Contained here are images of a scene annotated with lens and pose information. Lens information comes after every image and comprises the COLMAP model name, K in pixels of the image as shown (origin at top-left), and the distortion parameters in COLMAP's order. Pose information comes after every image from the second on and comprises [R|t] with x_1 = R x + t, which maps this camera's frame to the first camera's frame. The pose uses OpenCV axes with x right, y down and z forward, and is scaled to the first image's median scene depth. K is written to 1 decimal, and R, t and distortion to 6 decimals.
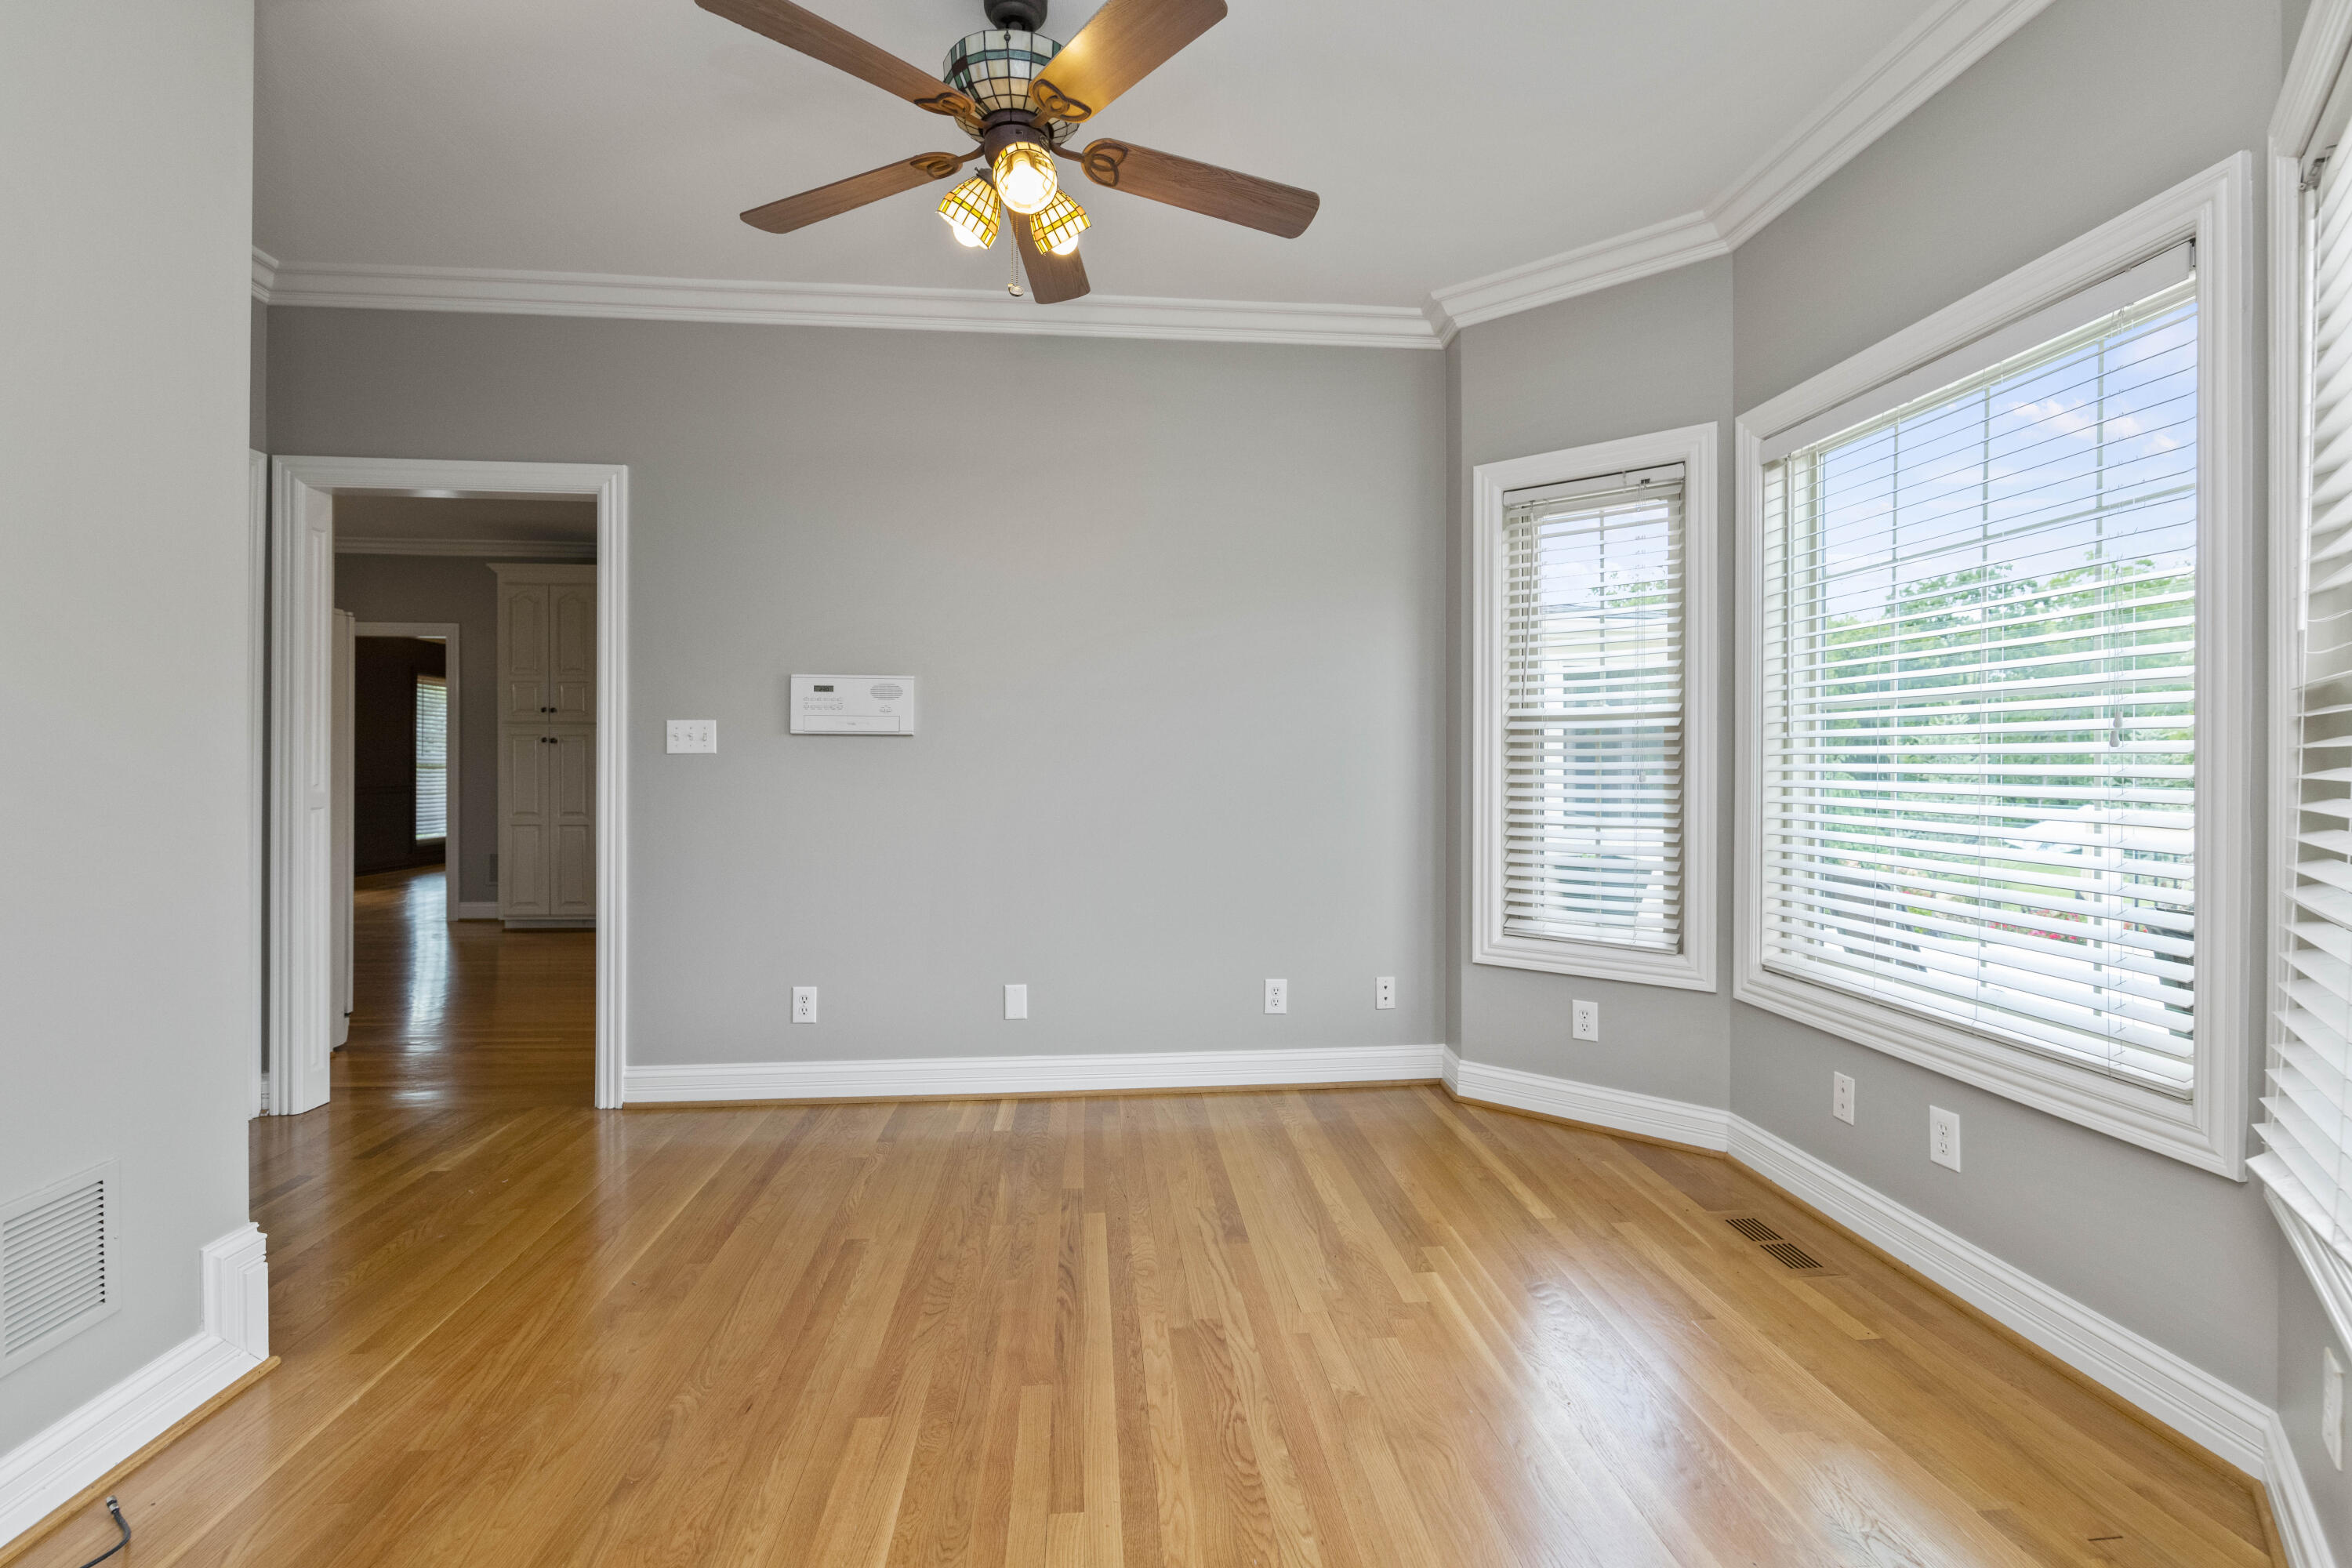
lens RADIAL K [[1123.8, 0, 1173.3], [0, 1123.8, 764.6], [0, 0, 1]] dist [-0.001101, -0.000432]
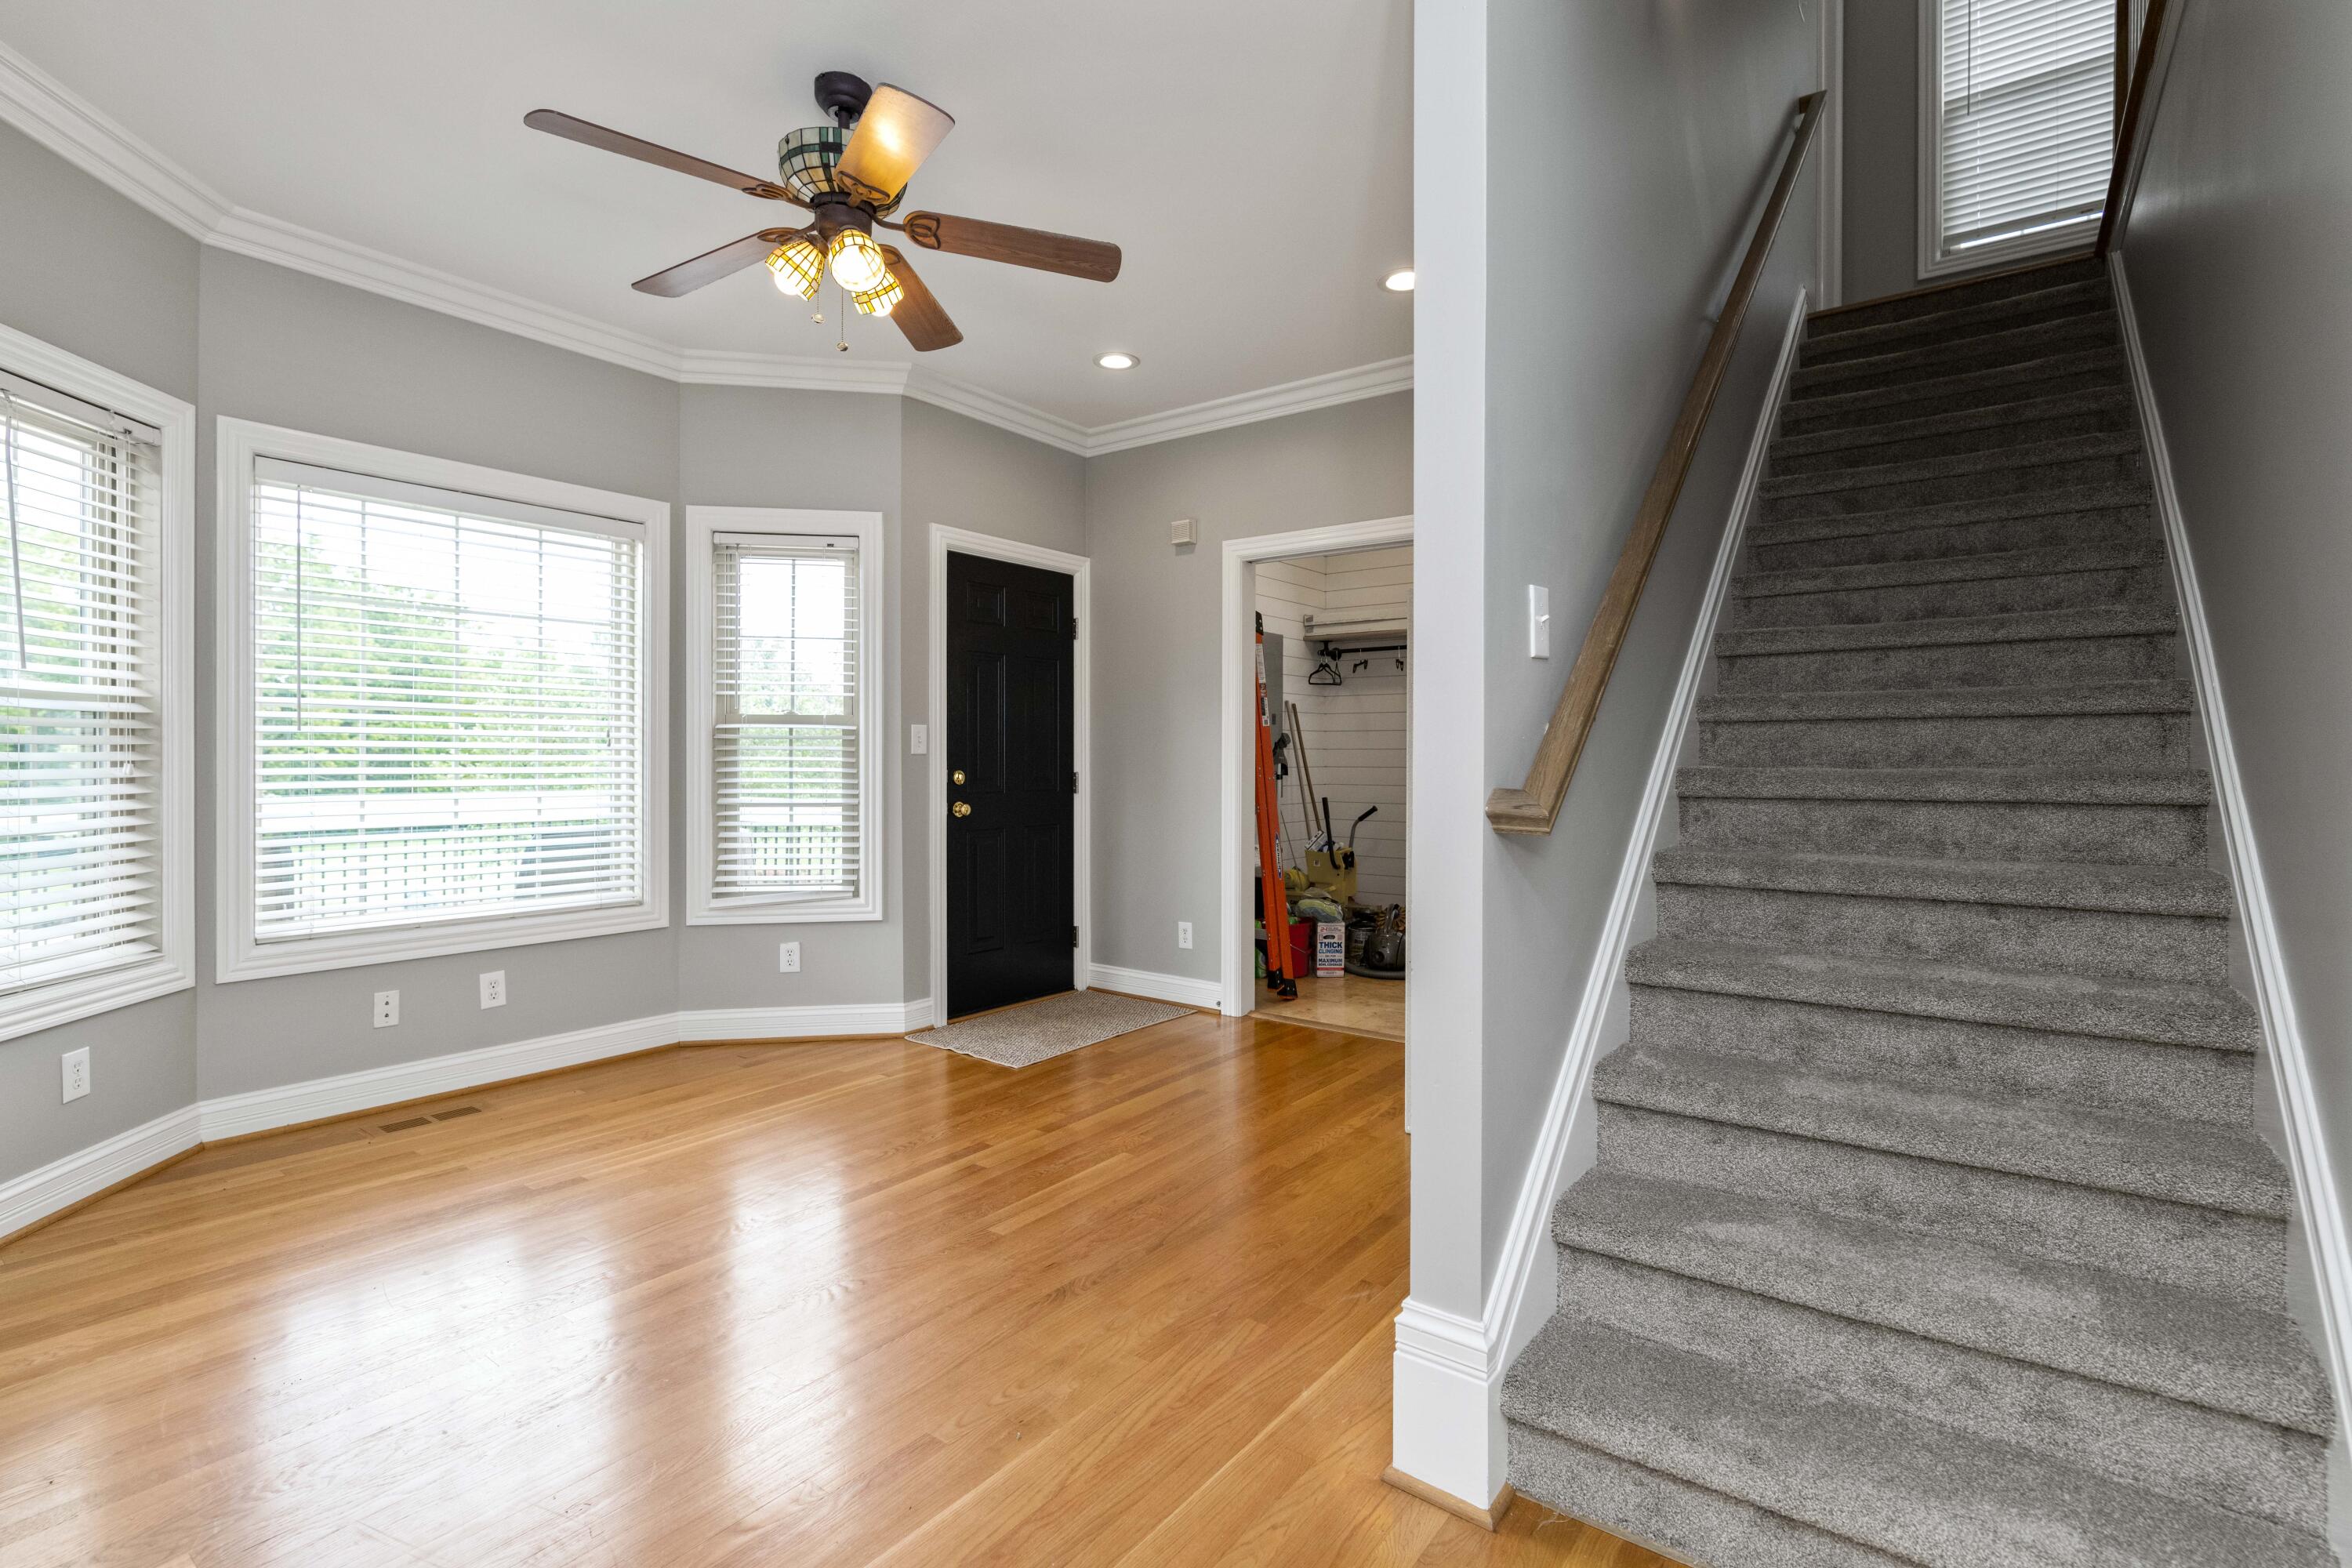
lens RADIAL K [[1123.8, 0, 1197.7], [0, 1123.8, 758.4], [0, 0, 1]] dist [-0.001101, -0.000432]
pose [[-0.750733, -0.014553, 0.660445, -0.836351], [-0.007545, 0.999881, 0.013456, -0.017028], [-0.660562, 0.005118, -0.750754, 1.166644]]
